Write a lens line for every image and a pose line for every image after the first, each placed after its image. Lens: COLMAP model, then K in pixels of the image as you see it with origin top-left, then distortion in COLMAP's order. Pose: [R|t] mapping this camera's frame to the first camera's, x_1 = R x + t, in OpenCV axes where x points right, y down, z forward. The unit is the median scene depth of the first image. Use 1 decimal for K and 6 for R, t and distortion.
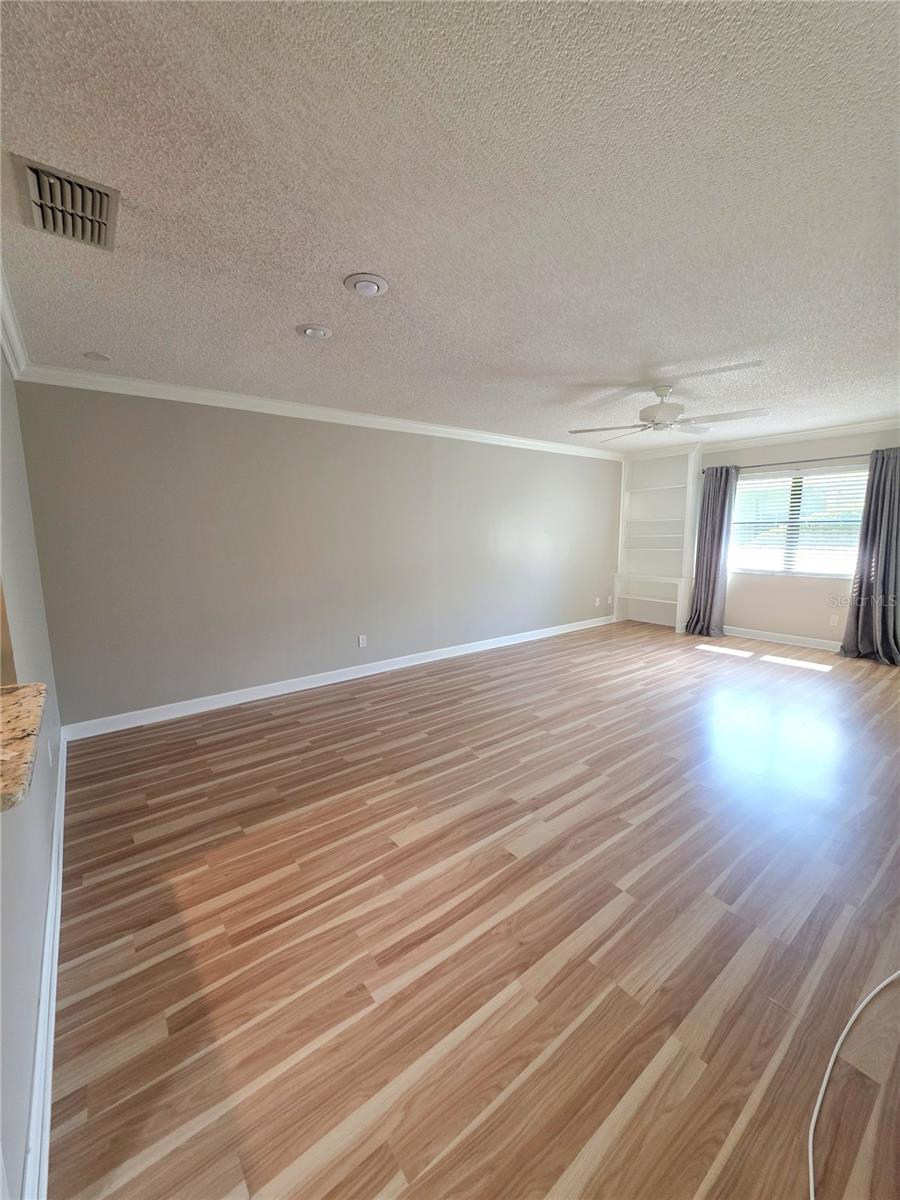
lens RADIAL K [[477.9, 0, 452.6], [0, 477.9, 597.9], [0, 0, 1]] dist [-0.000595, -0.000137]
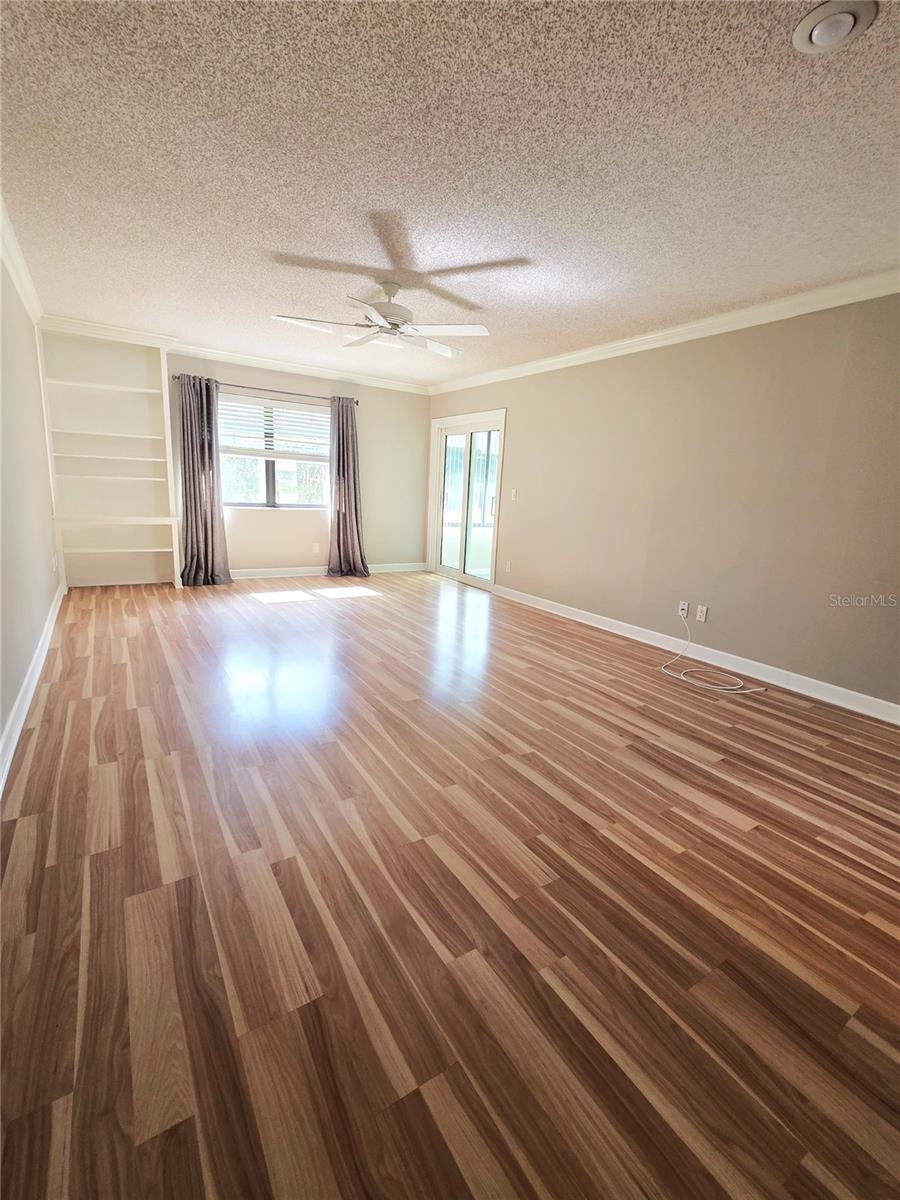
lens RADIAL K [[528.4, 0, 455.5], [0, 528.4, 597.9], [0, 0, 1]] dist [0.000042, -0.000048]
pose [[0.086476, -0.190817, 0.977809, -0.578407], [0.088361, 0.979087, 0.183252, -0.051729], [-0.992328, 0.070553, 0.101528, 0.820878]]
